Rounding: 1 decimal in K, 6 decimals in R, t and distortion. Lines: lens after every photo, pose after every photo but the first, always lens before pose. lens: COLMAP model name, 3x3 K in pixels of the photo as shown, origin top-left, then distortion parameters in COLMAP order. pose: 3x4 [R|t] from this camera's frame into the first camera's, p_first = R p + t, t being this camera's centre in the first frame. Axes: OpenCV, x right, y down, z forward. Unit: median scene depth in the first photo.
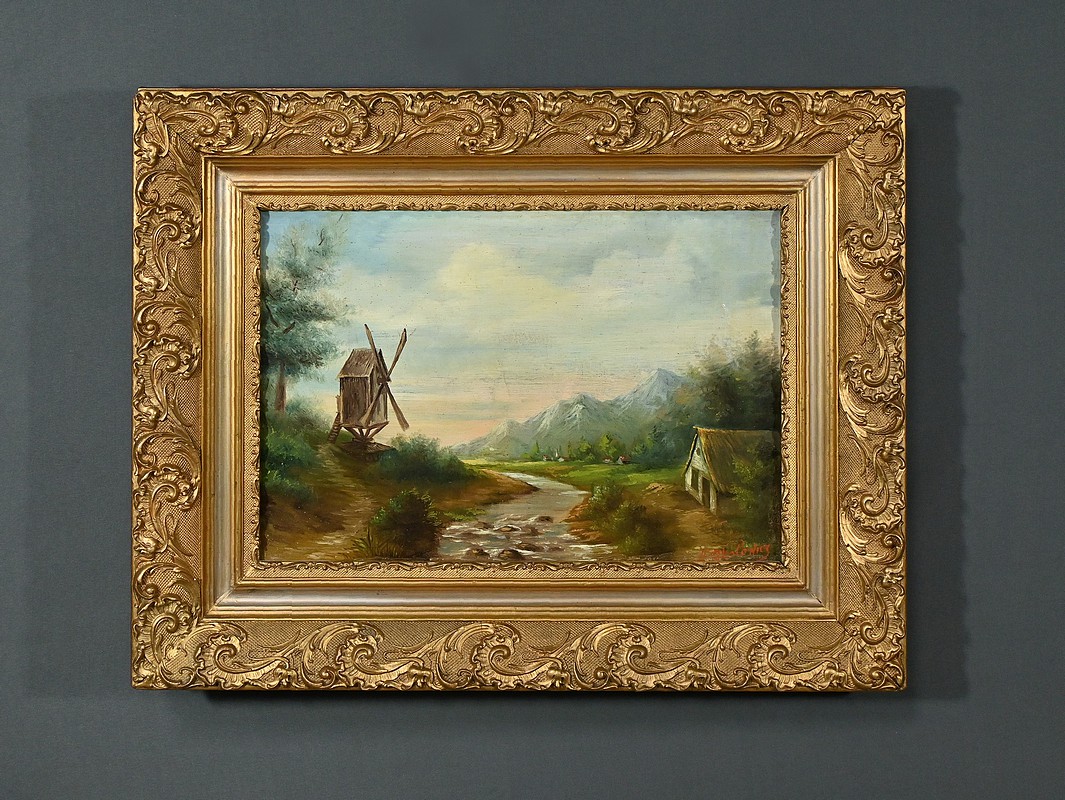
lens RADIAL K [[1717.9, 0, 585.2], [0, 1717.9, 224.7], [0, 0, 1]] dist [0.016414, 0.000000]
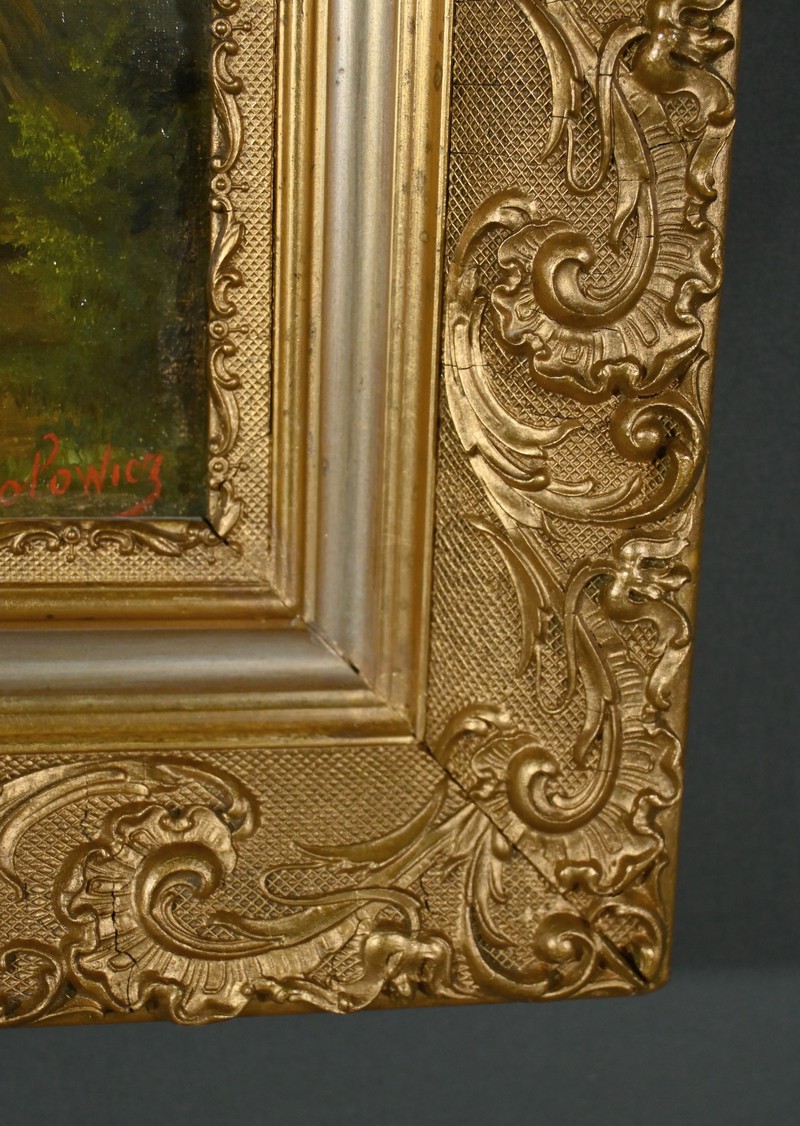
lens RADIAL K [[1788.0, 0, 386.3], [0, 1788.0, 579.1], [0, 0, 1]] dist [0.011350, 0.000000]
pose [[0.988476, -0.005697, 0.151272, 0.101465], [-0.026696, 0.977070, 0.211238, 0.149938], [-0.149007, -0.212842, 0.965658, 0.748348]]
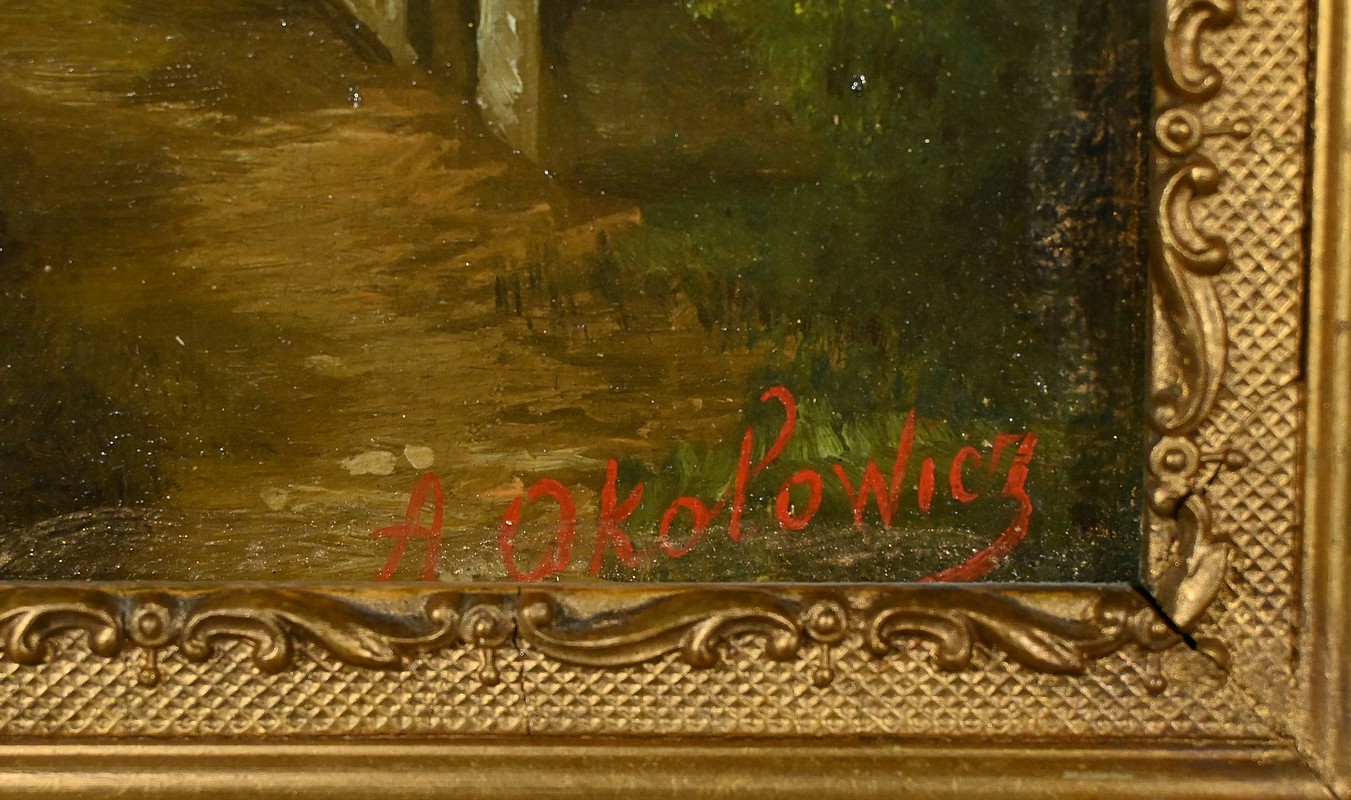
lens RADIAL K [[2948.4, 0, 675.5], [0, 2948.4, 504.3], [0, 0, 1]] dist [0.006538, 0.000000]
pose [[0.999216, 0.000020, -0.039579, 0.093425], [0.005223, 0.991186, 0.132377, 0.168618], [0.039232, -0.132480, 0.990409, 0.828687]]
